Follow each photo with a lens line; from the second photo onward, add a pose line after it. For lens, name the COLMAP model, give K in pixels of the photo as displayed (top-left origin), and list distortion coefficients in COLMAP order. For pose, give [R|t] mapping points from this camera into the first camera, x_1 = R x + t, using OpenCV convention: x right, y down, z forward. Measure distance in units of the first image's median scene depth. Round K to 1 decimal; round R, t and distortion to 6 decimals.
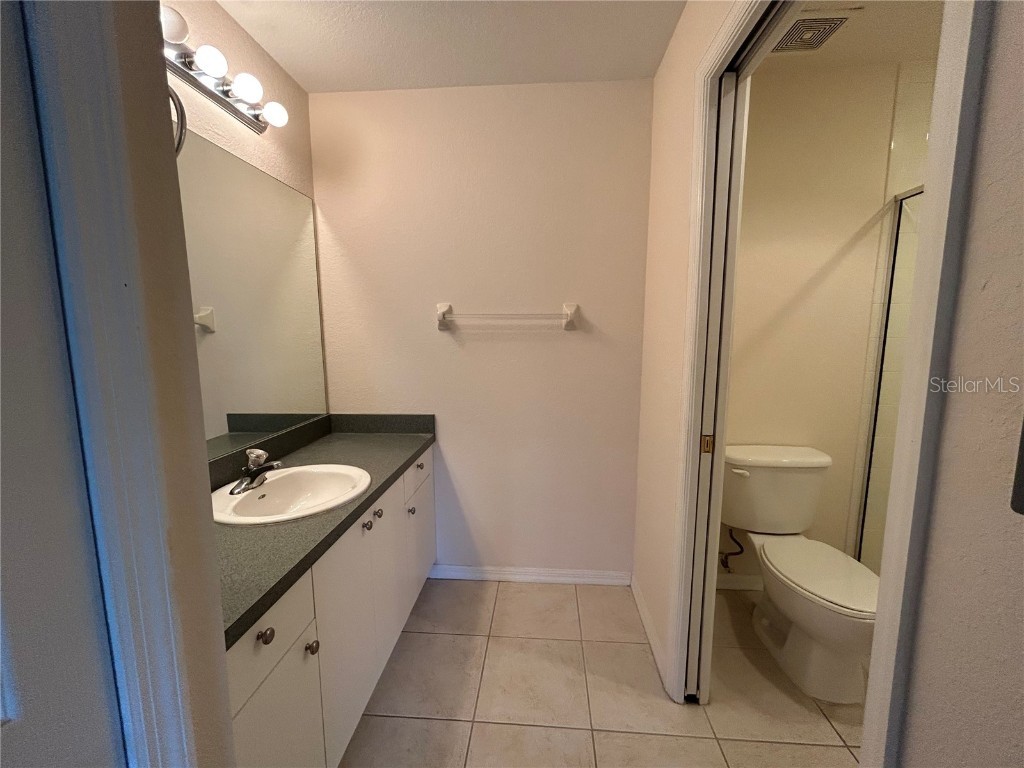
lens RADIAL K [[414.2, 0, 511.1], [0, 414.2, 388.4], [0, 0, 1]] dist [-0.000005, -0.000290]
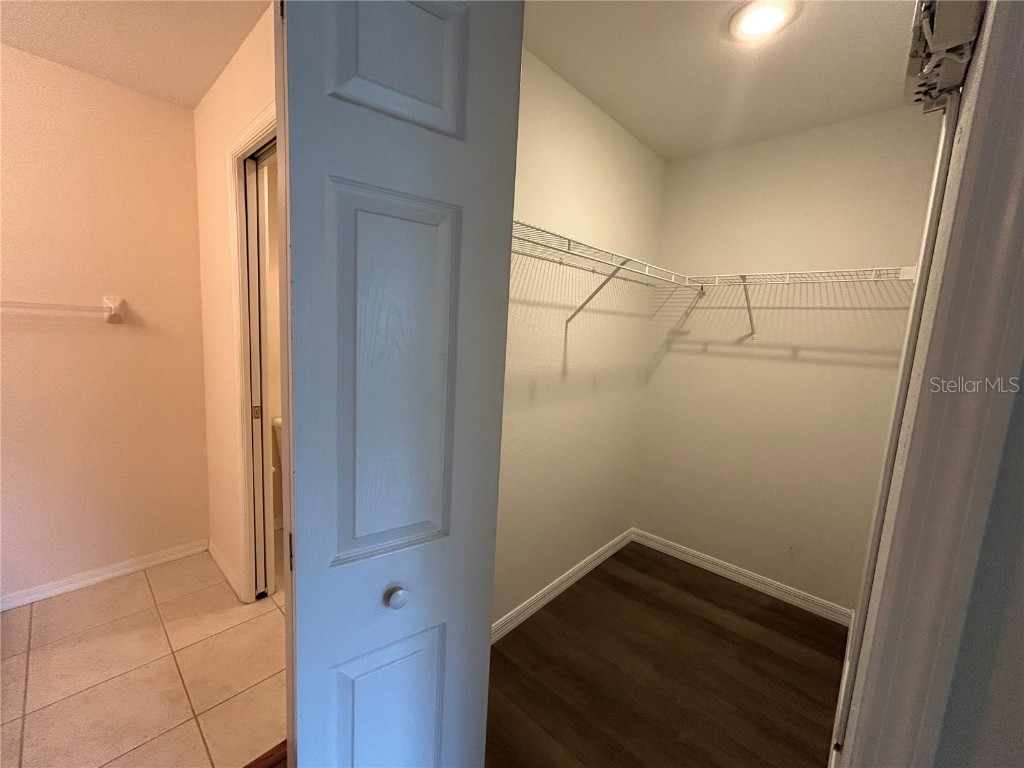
lens RADIAL K [[414.2, 0, 512.9], [0, 414.2, 378.8], [0, 0, 1]] dist [-0.000005, -0.000290]
pose [[0.605670, -0.066407, 0.792940, -0.087337], [0.050961, 0.997703, 0.044629, -0.001005], [-0.794082, 0.013378, 0.607663, -0.422167]]
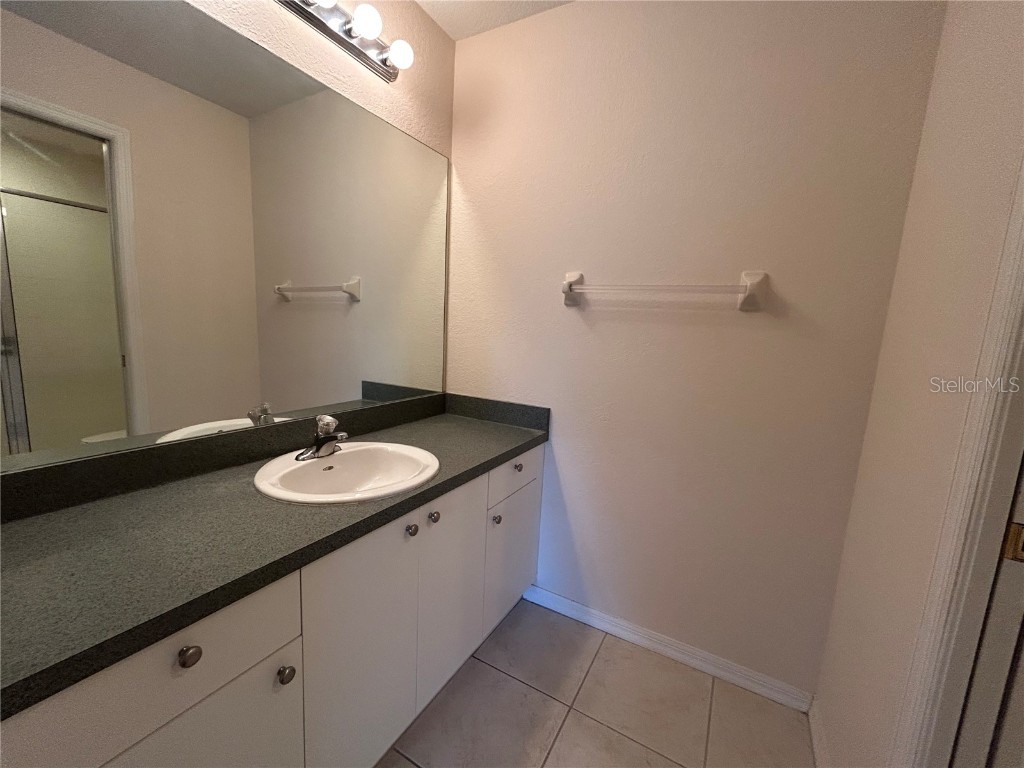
lens RADIAL K [[414.2, 0, 513.5], [0, 414.2, 387.3], [0, 0, 1]] dist [-0.000005, -0.000290]
pose [[0.905274, 0.113199, -0.409470, 0.093331], [-0.113289, 0.993269, 0.024126, 0.011487], [0.409445, 0.024547, 0.912005, 0.249263]]
